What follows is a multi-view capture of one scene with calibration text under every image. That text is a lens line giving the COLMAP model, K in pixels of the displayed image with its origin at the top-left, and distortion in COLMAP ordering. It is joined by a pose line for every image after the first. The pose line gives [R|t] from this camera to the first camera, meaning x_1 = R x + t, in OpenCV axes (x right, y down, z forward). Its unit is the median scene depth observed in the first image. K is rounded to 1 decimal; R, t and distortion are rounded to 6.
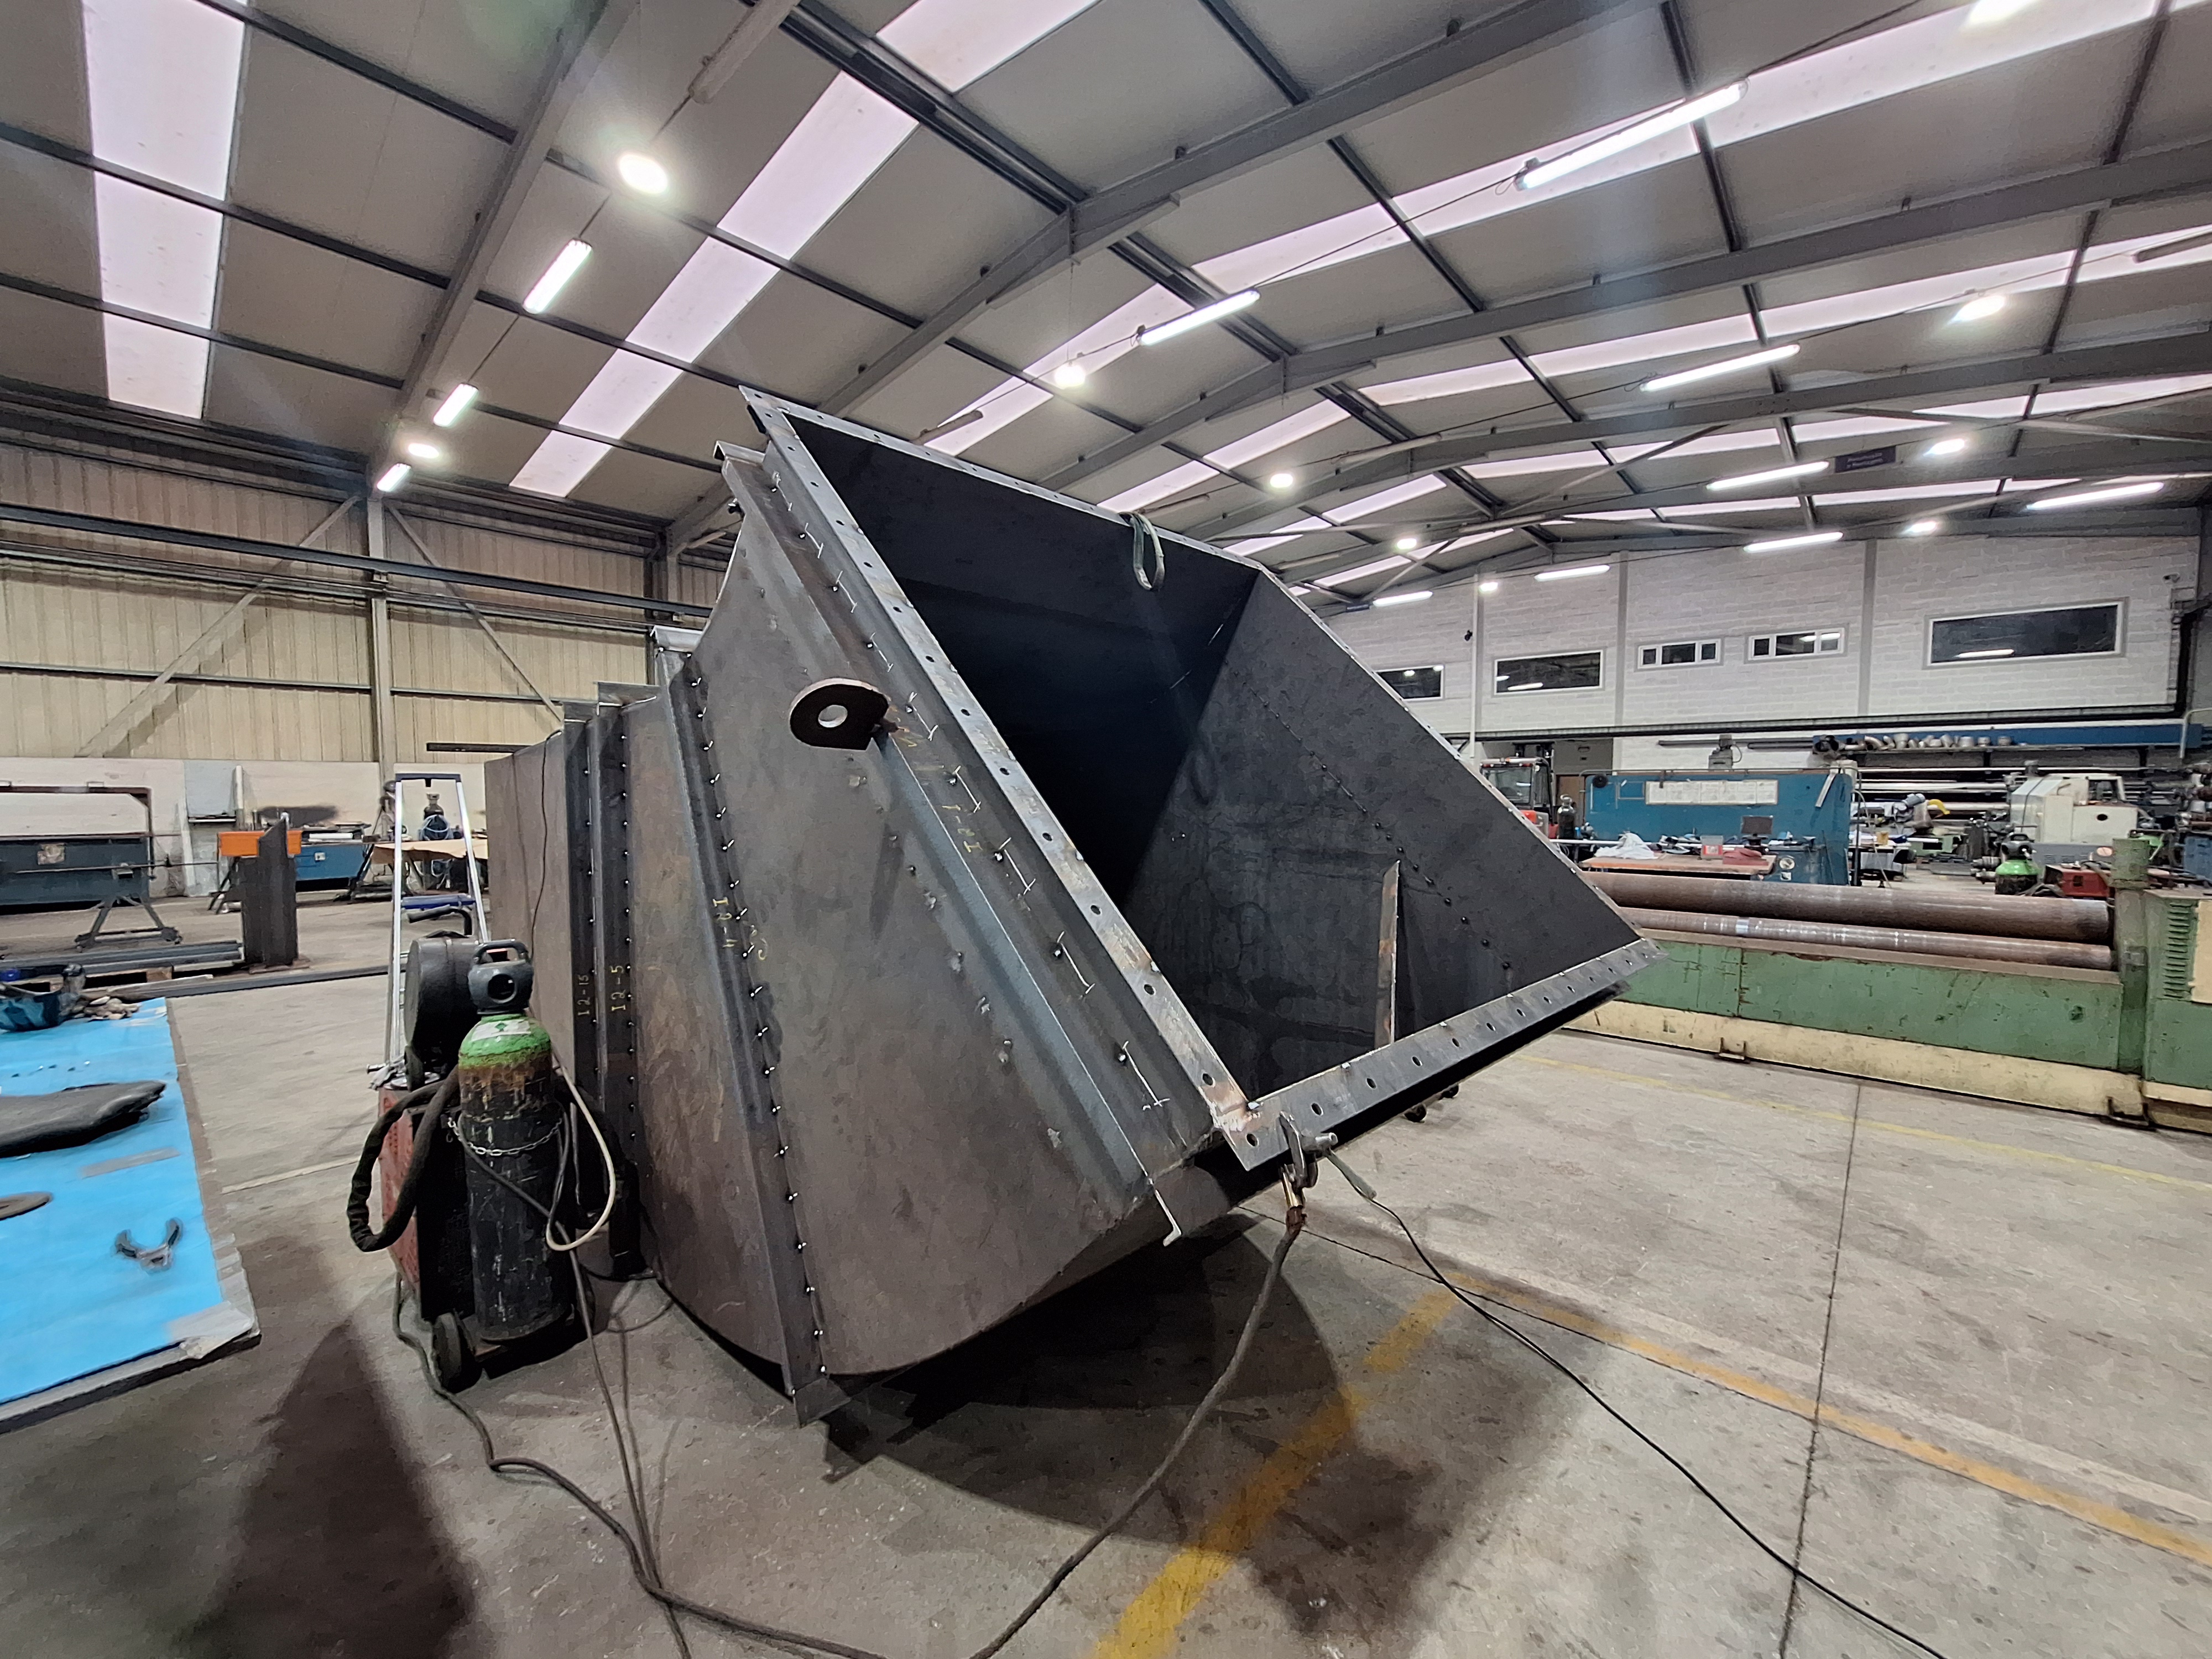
lens RADIAL K [[879.2, 0, 1104.7], [0, 879.2, 836.8], [0, 0, 1]] dist [0.001067, 0.000298]
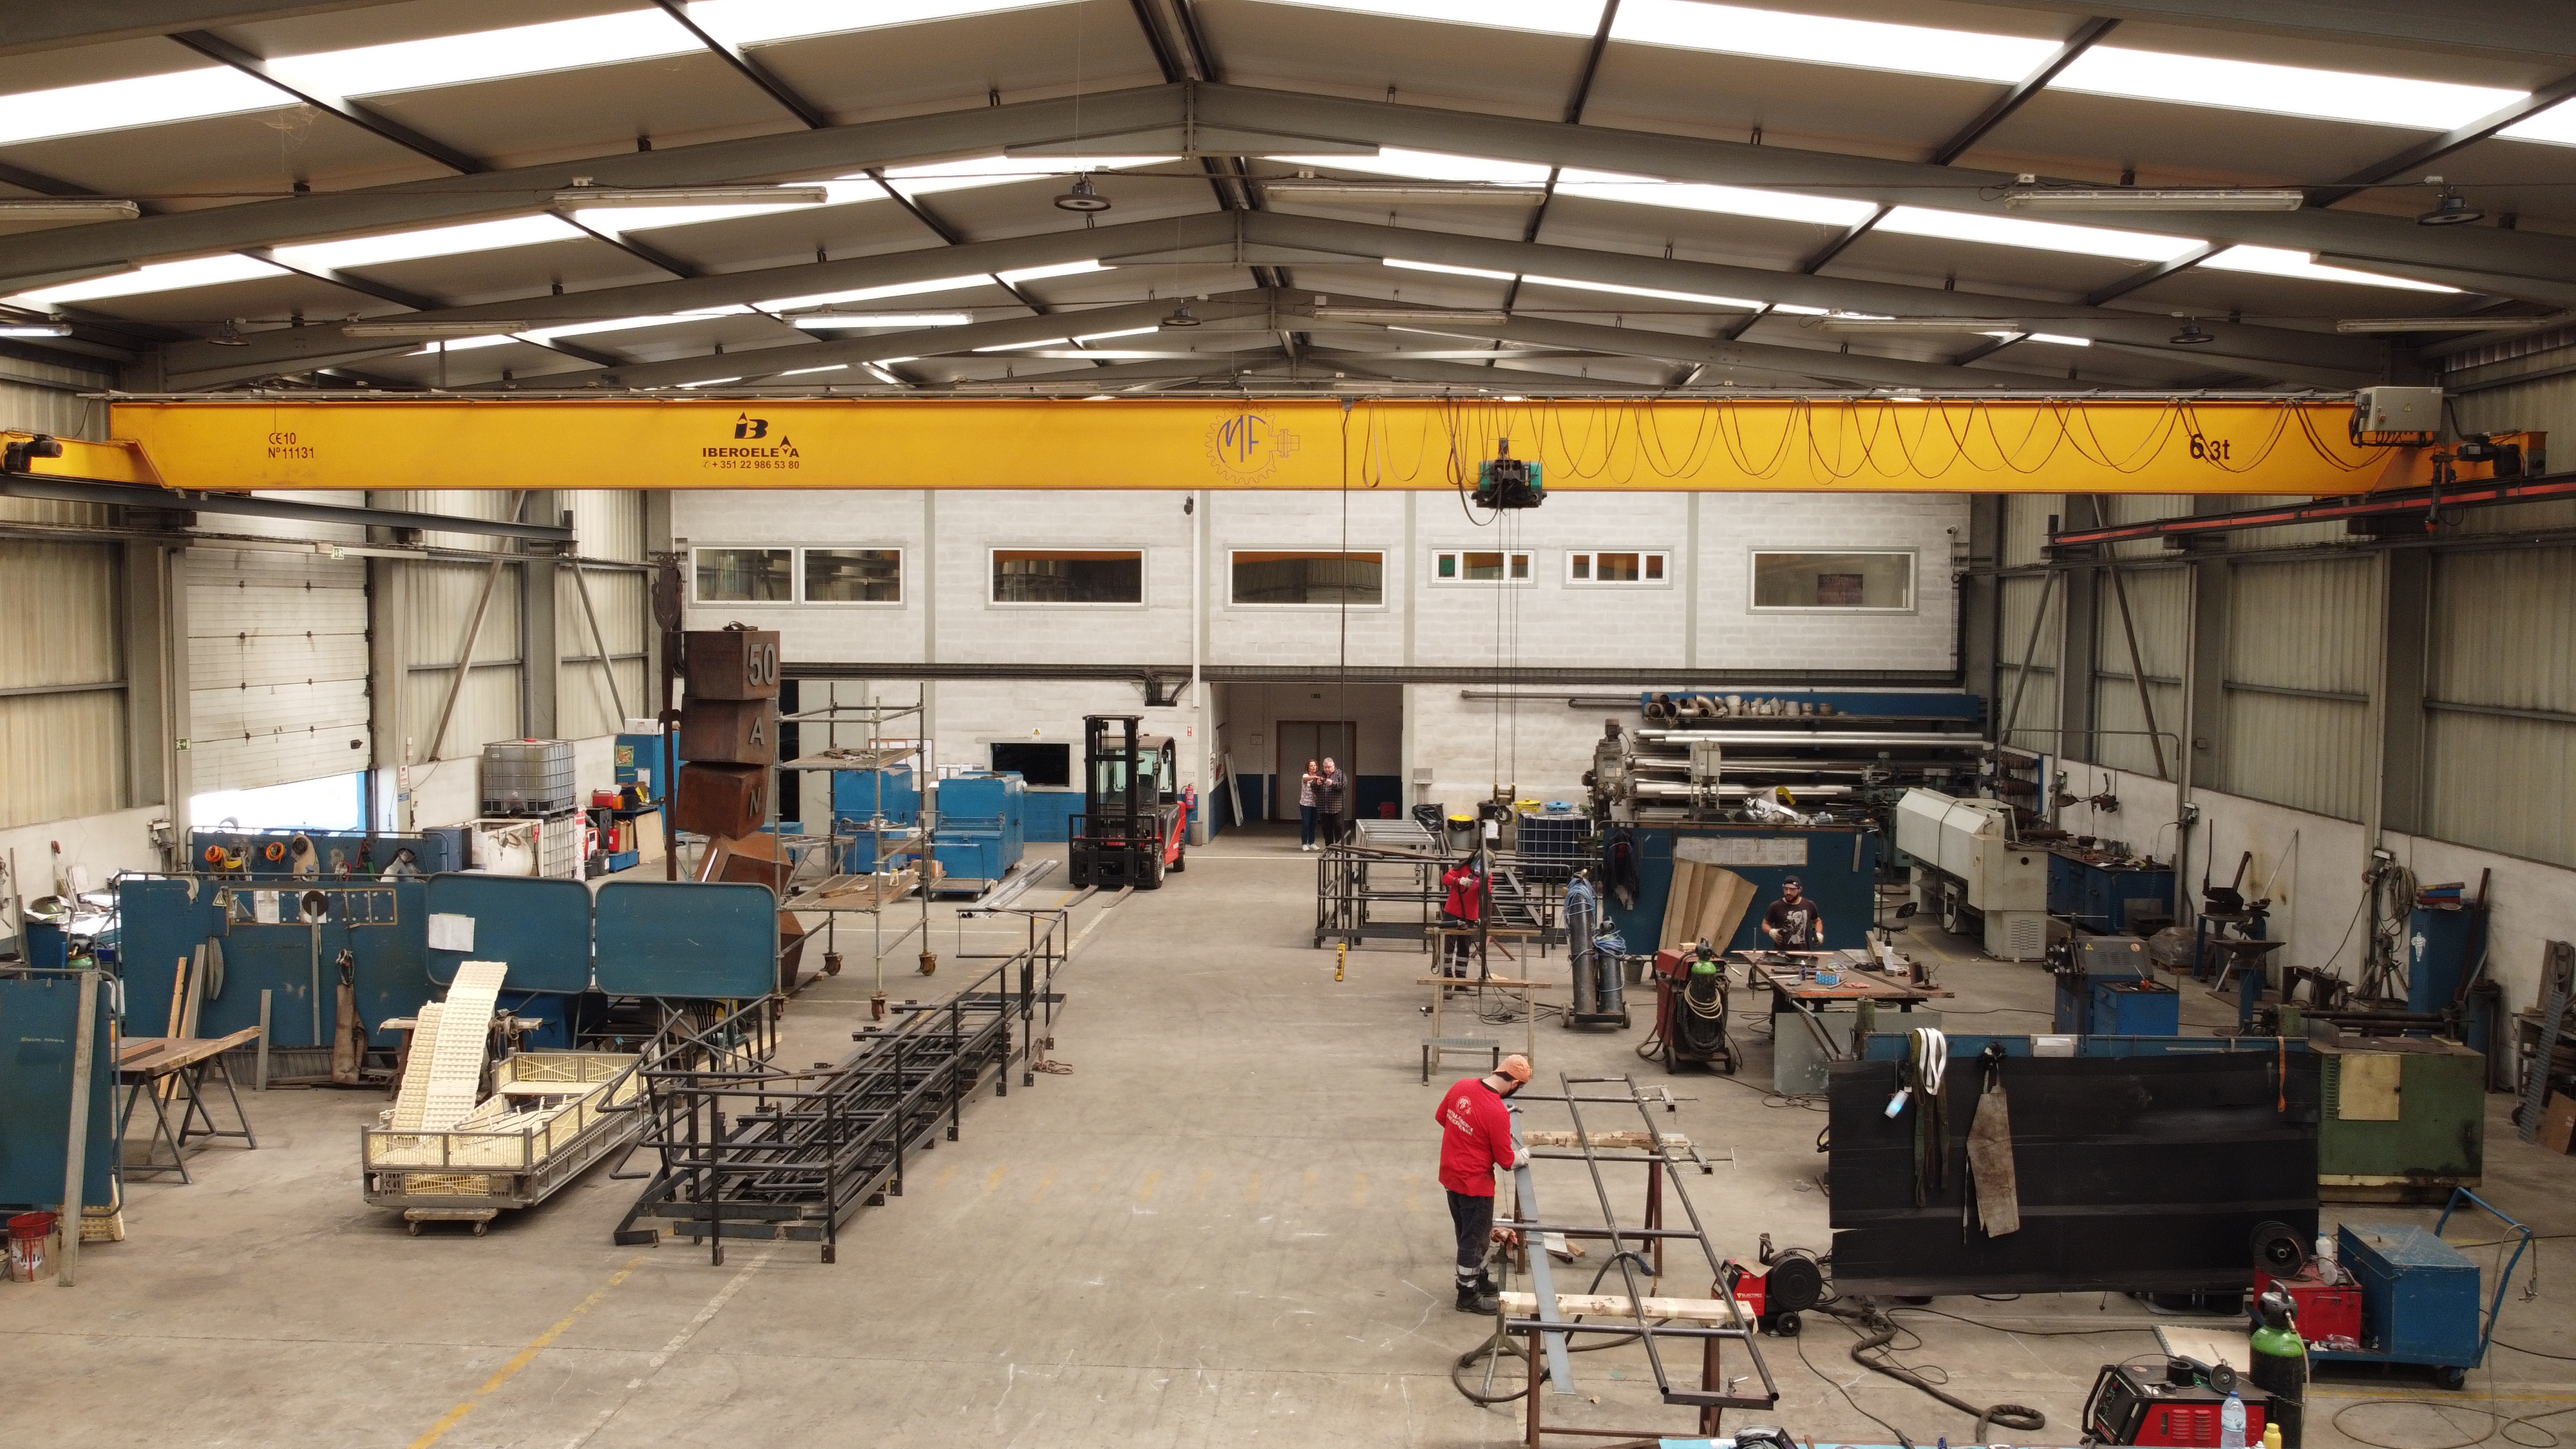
lens RADIAL K [[1957.2, 0, 1292.3], [0, 1957.2, 712.9], [0, 0, 1]] dist [-0.003042, 0.002044]
pose [[0.781554, -0.027063, 0.623250, -0.486141], [0.027978, 0.999574, 0.008320, -0.126319], [-0.623210, 0.010935, 0.781978, -0.117967]]
